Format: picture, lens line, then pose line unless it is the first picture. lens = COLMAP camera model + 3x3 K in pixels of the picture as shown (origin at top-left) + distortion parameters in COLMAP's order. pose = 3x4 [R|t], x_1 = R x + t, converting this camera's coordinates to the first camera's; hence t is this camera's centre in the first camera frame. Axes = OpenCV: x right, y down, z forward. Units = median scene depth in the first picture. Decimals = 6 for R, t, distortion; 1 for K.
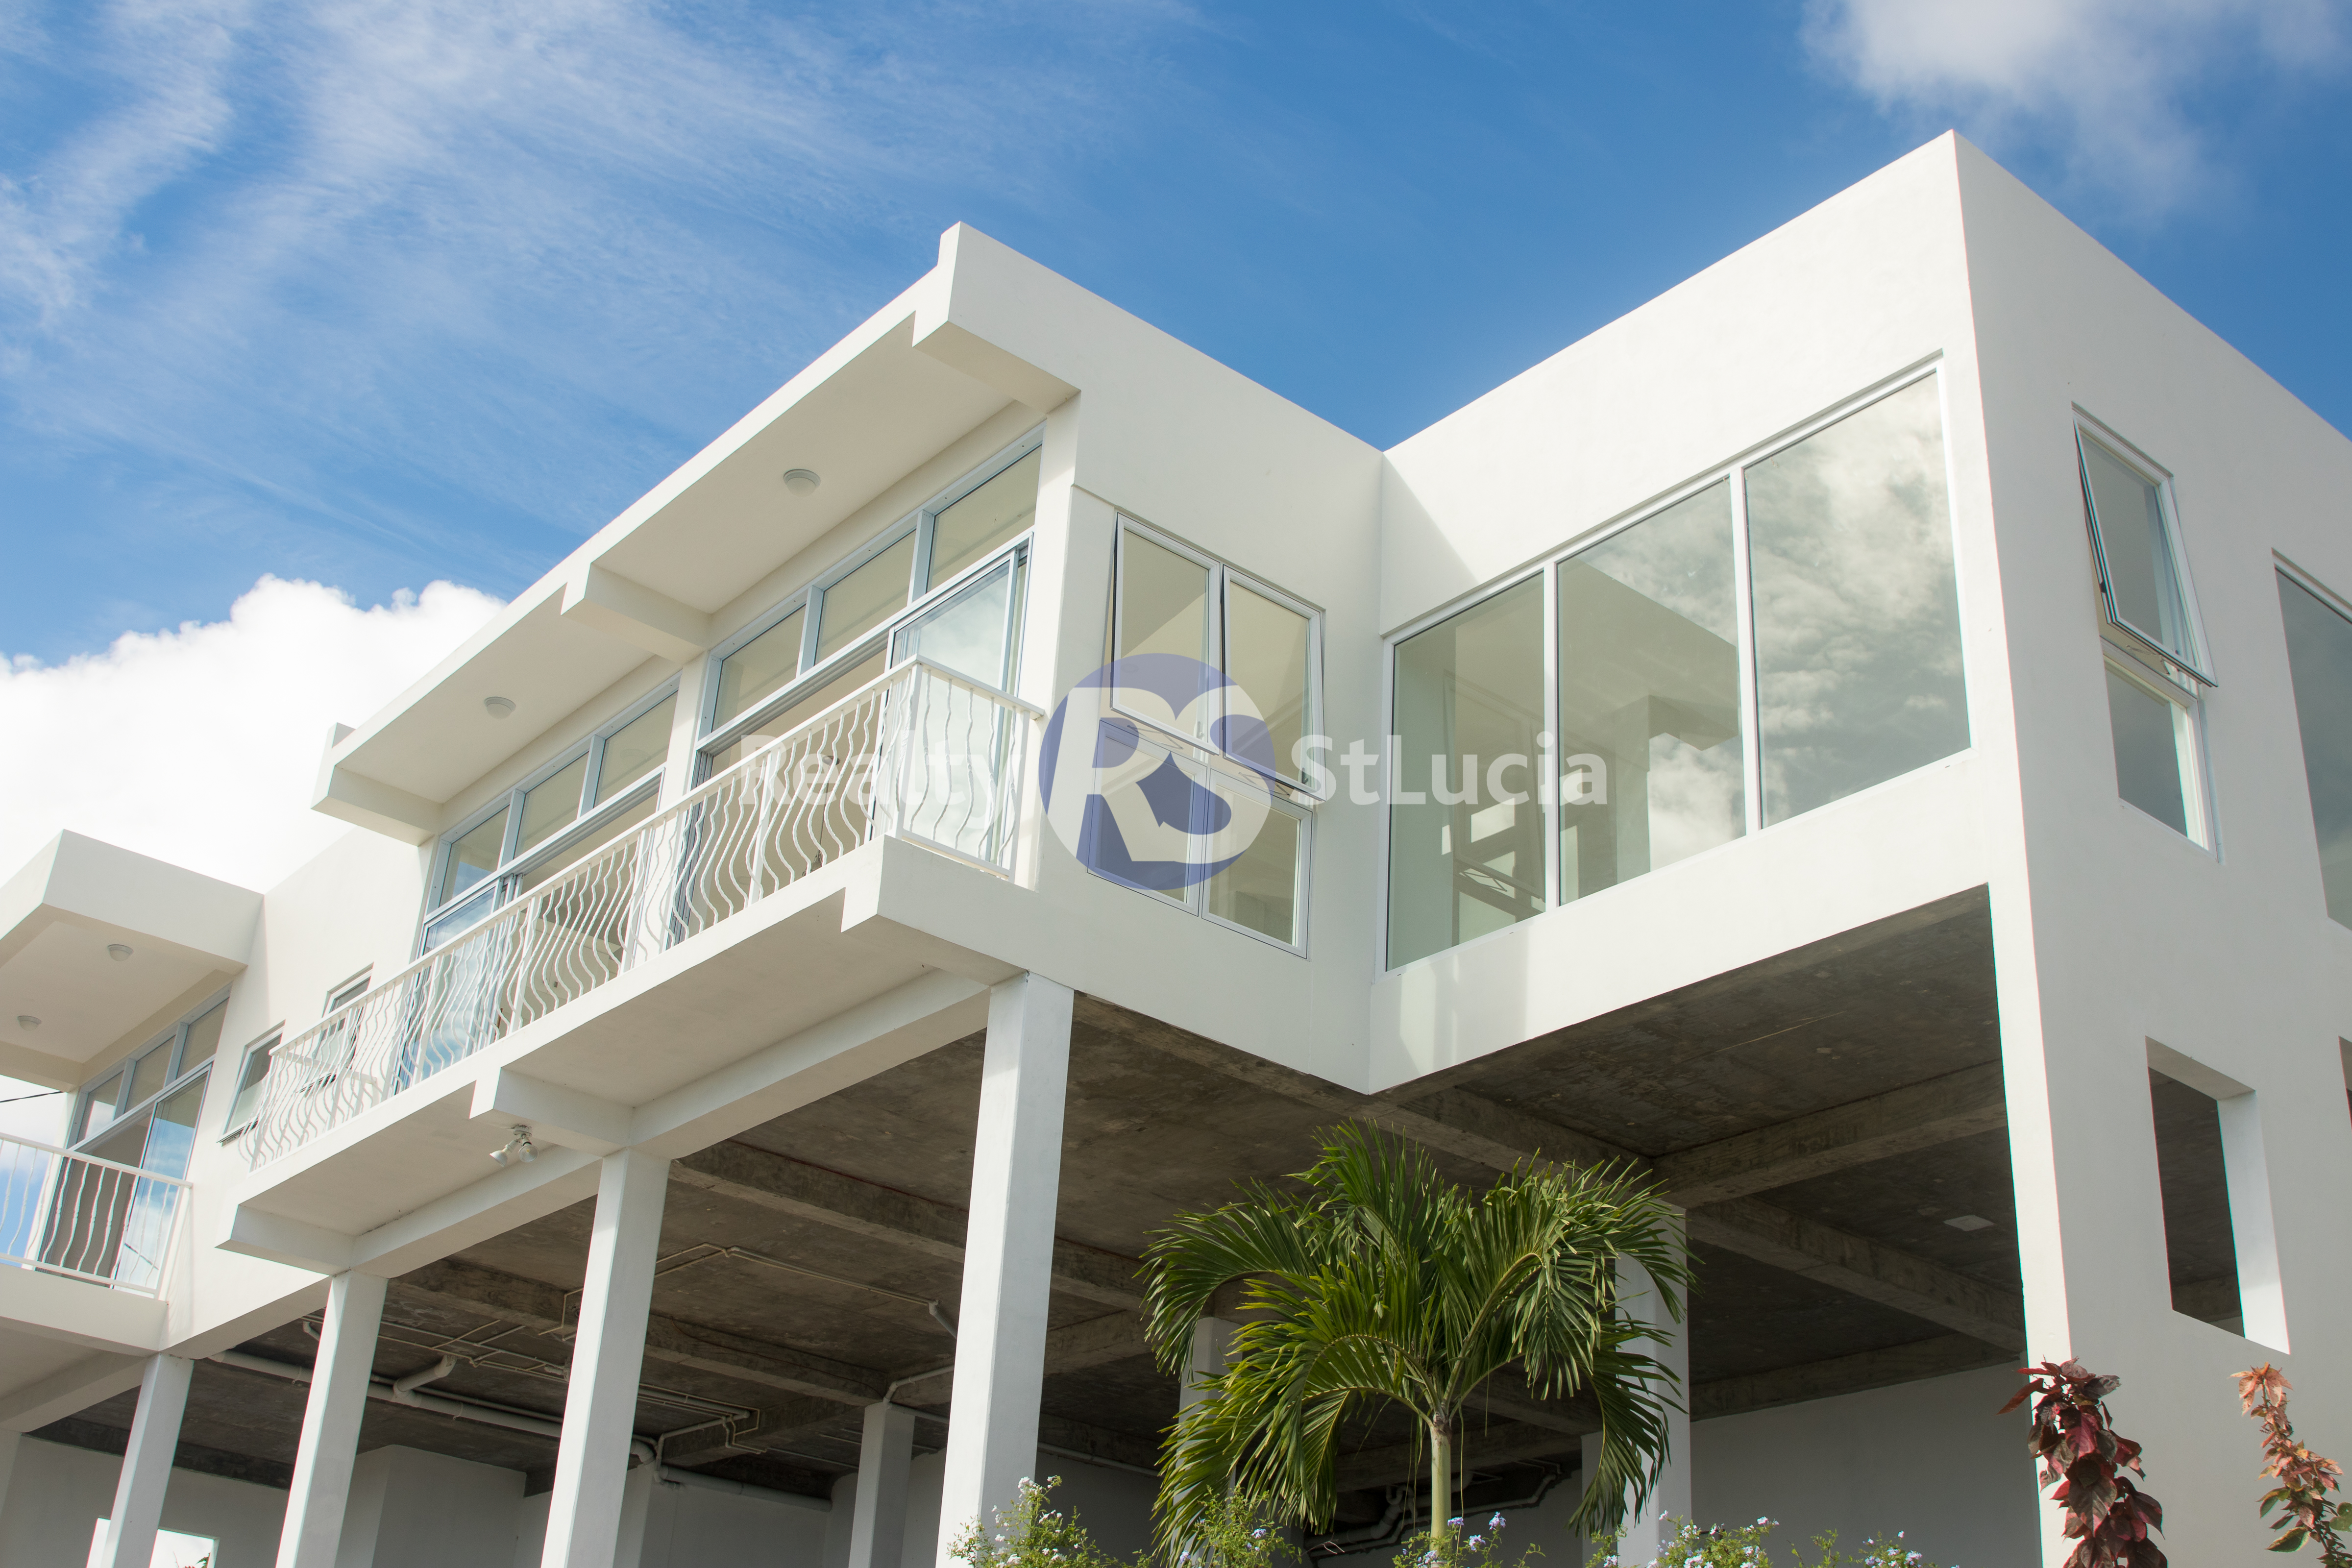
lens RADIAL K [[2638.5, 0, 1169.7], [0, 2638.5, 798.6], [0, 0, 1]] dist [-0.082660, 0.083860]
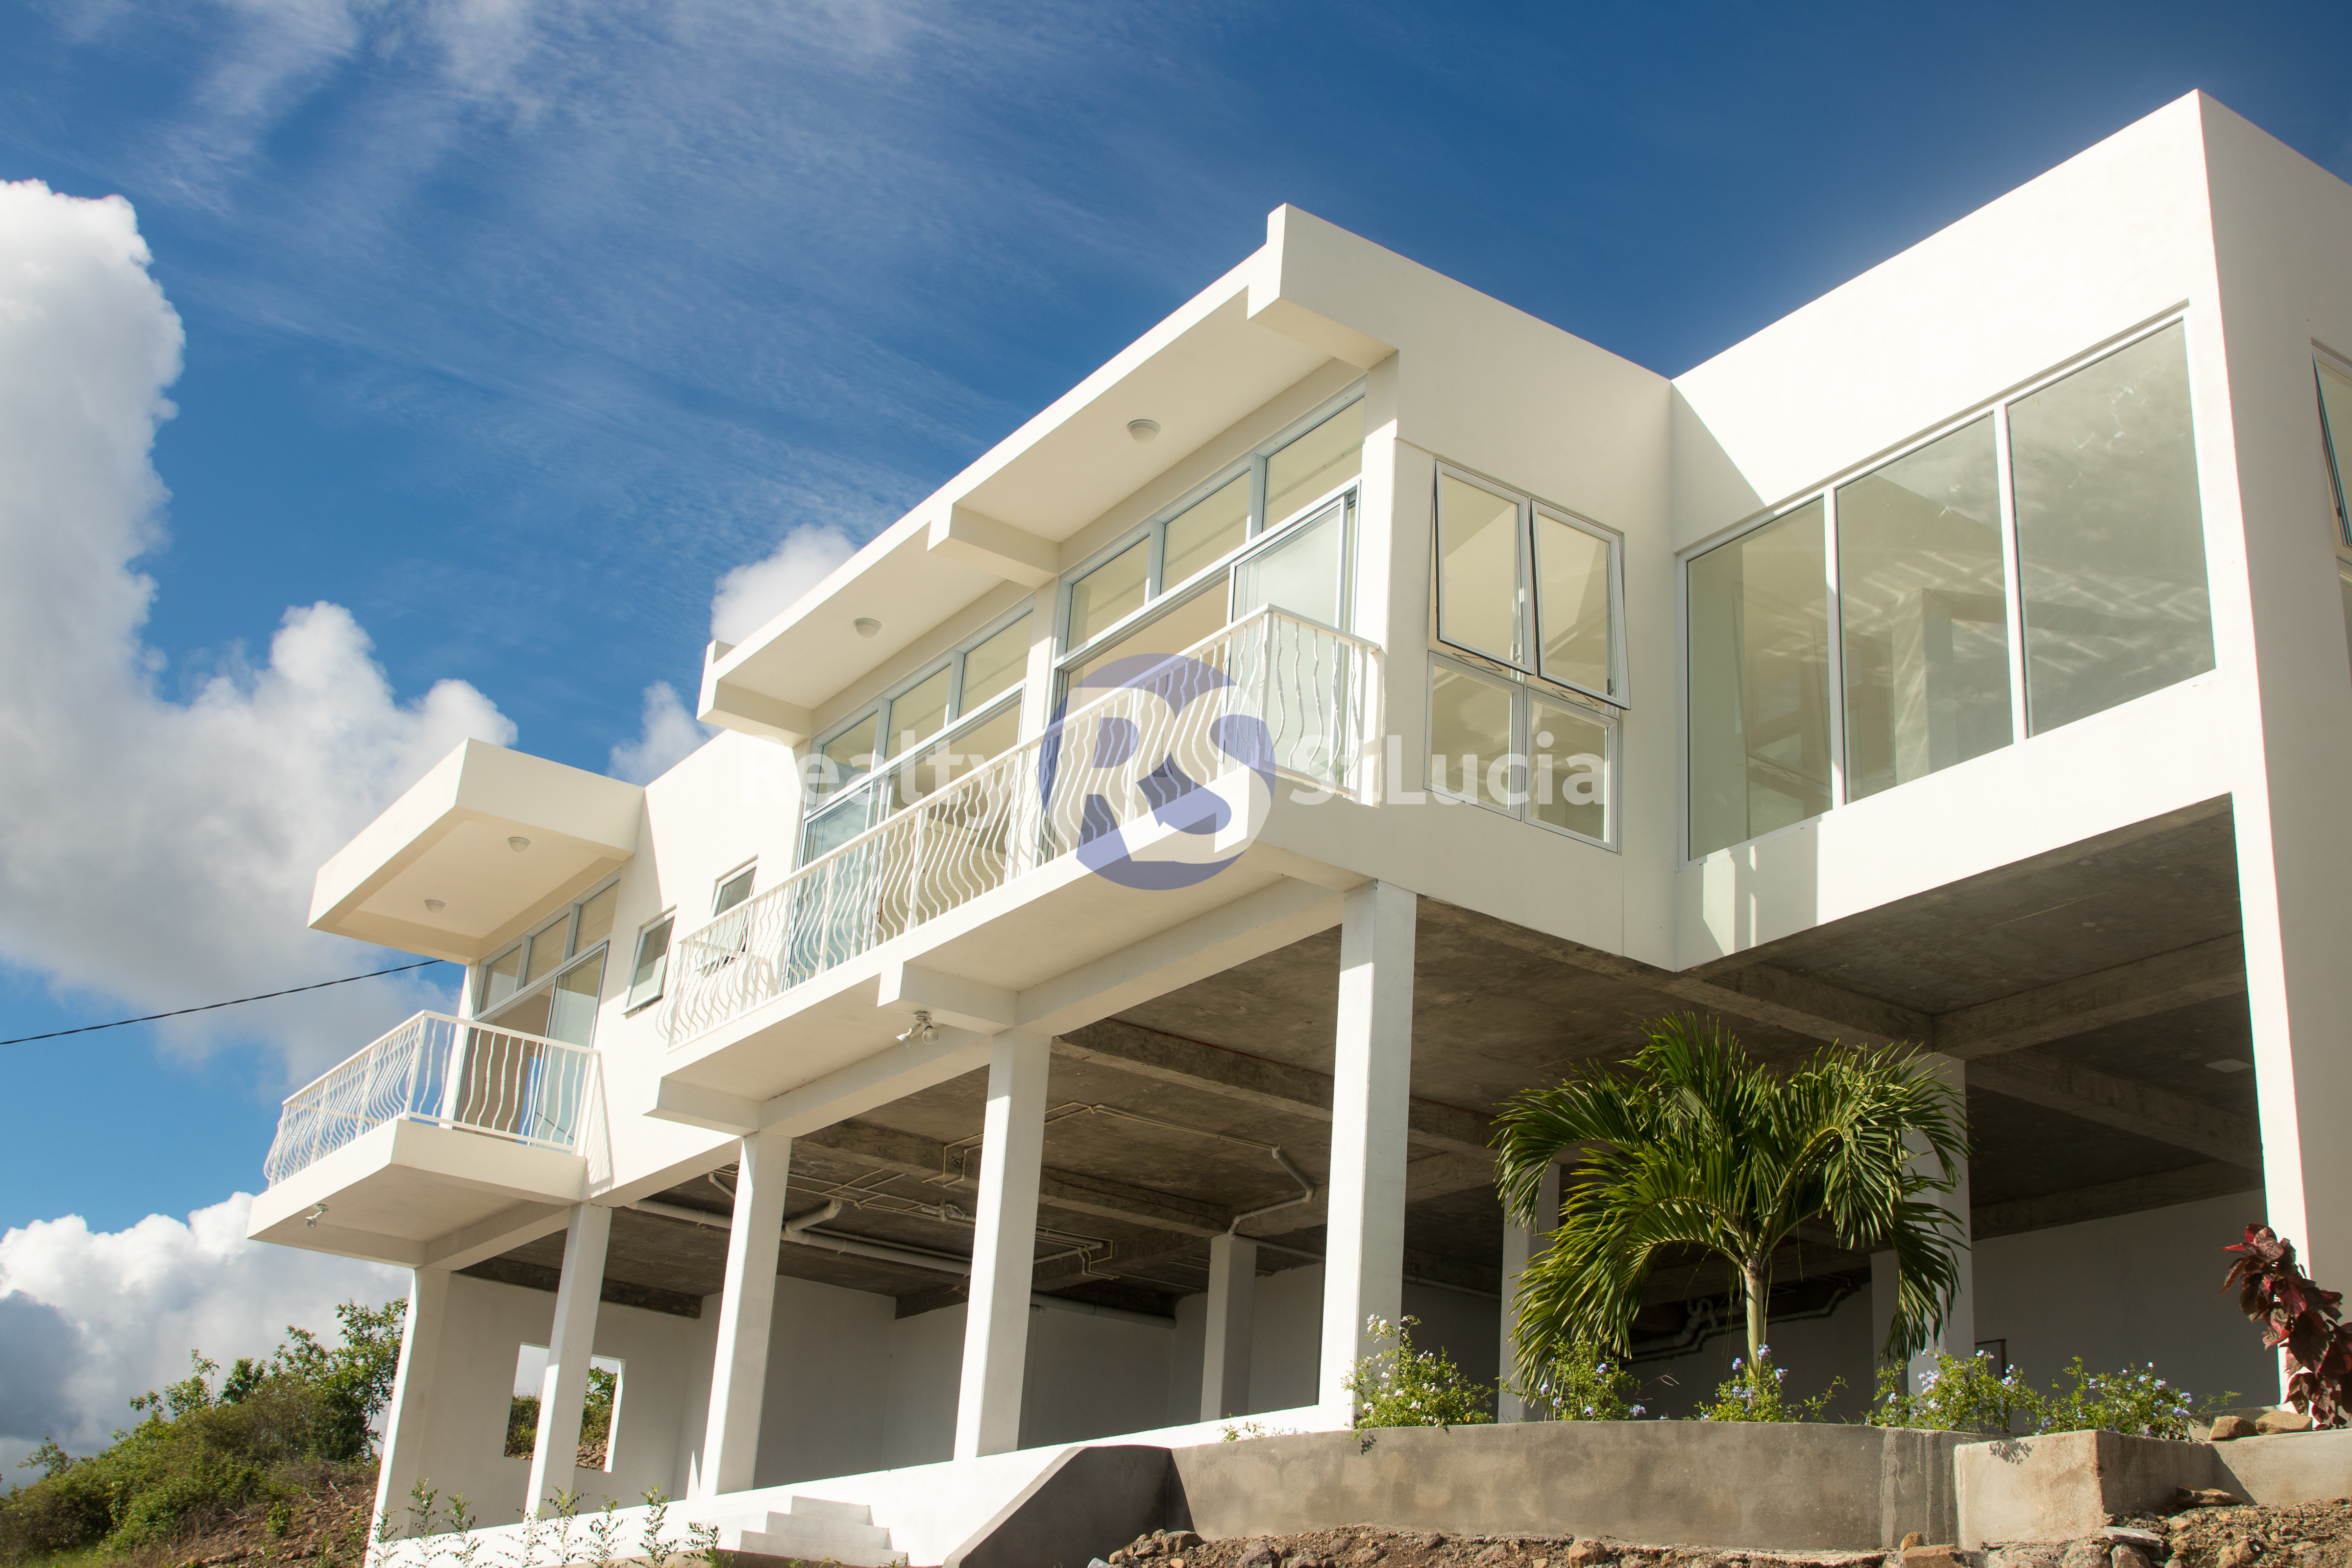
lens RADIAL K [[2638.5, 0, 1169.7], [0, 2638.5, 798.6], [0, 0, 1]] dist [-0.082660, 0.083860]
pose [[0.994522, -0.031215, -0.099760, -0.022887], [0.038703, 0.996505, 0.074032, -0.047693], [0.097100, -0.077487, 0.992254, -0.117623]]
